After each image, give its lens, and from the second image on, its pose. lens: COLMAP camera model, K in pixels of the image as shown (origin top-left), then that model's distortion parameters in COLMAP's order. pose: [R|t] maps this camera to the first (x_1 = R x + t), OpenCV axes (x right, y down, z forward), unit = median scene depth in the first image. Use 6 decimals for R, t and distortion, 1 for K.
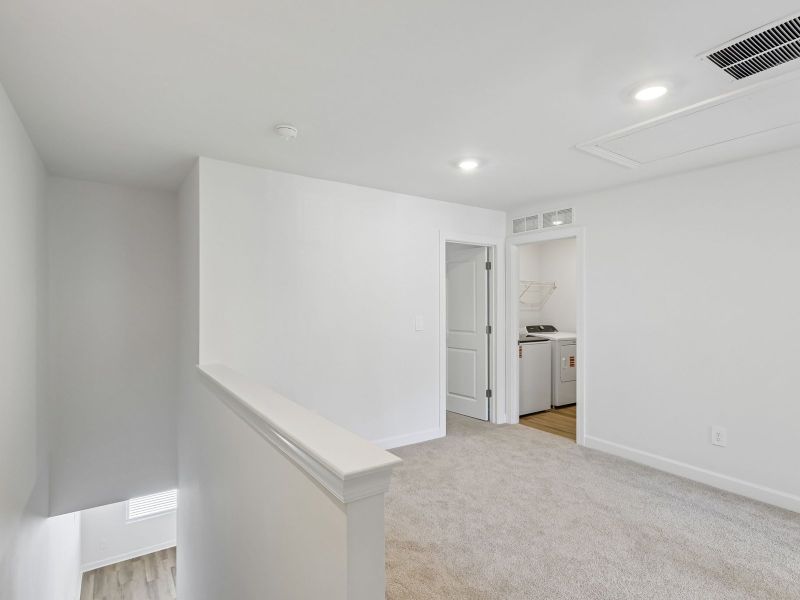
lens RADIAL K [[423.3, 0, 400.0], [0, 423.3, 300.0], [0, 0, 1]] dist [0.006203, 0.000270]
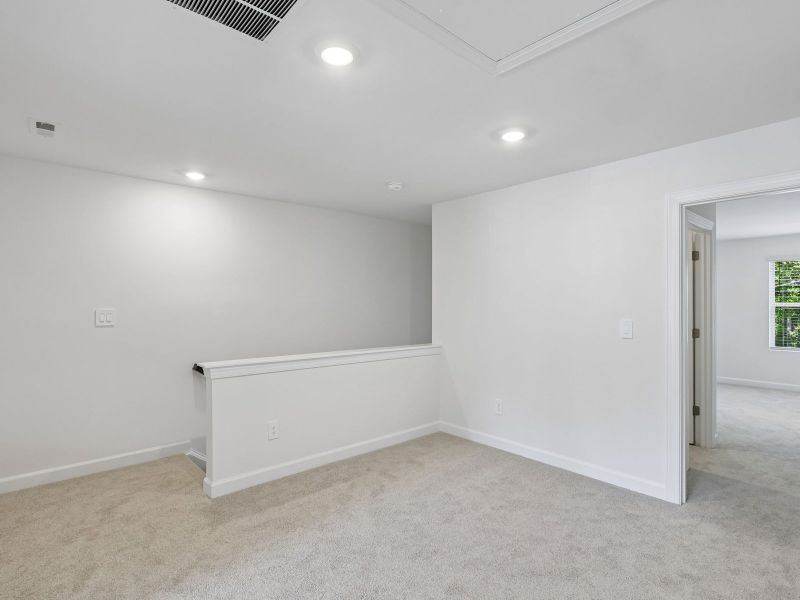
lens RADIAL K [[423.3, 0, 400.0], [0, 423.3, 300.0], [0, 0, 1]] dist [0.006203, 0.000270]
pose [[0.125450, -0.010662, -0.992043, 0.830714], [0.012219, 0.999883, -0.009201, 0.009080], [0.992025, -0.010968, 0.125565, 0.582223]]
